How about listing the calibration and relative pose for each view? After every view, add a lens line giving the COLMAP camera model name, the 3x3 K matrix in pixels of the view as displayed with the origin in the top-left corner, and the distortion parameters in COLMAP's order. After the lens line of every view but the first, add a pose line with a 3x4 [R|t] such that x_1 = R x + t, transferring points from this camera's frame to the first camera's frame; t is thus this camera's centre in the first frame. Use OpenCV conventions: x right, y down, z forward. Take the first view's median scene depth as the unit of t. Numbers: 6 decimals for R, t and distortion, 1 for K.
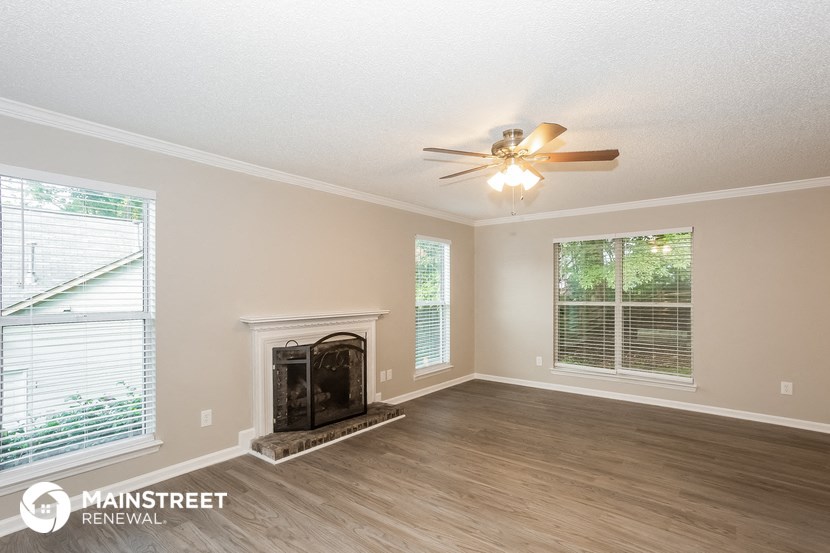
lens RADIAL K [[393.9, 0, 417.9], [0, 393.9, 273.1], [0, 0, 1]] dist [-0.005170, 0.000534]
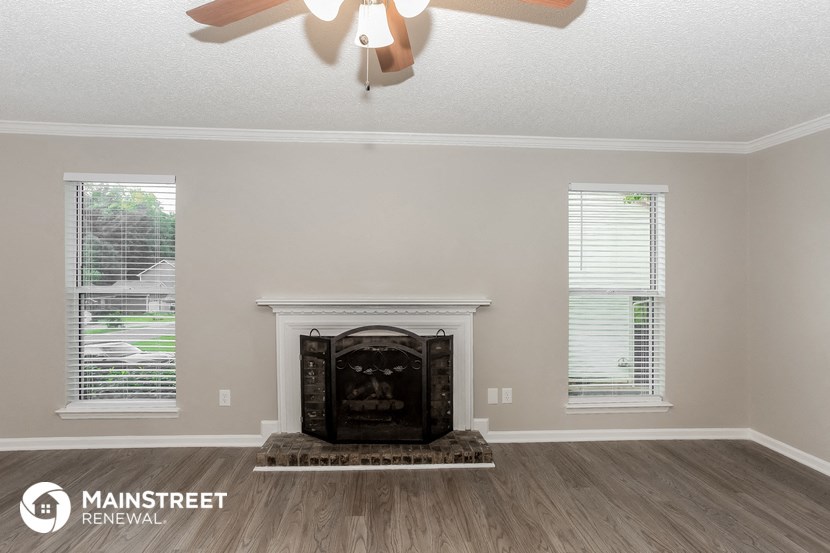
lens RADIAL K [[393.9, 0, 417.9], [0, 393.9, 273.1], [0, 0, 1]] dist [-0.005170, 0.000534]
pose [[0.676166, 0.005478, -0.736729, 0.420981], [0.023893, 0.999283, 0.029359, 0.033136], [0.736361, -0.037454, 0.675551, 0.582257]]
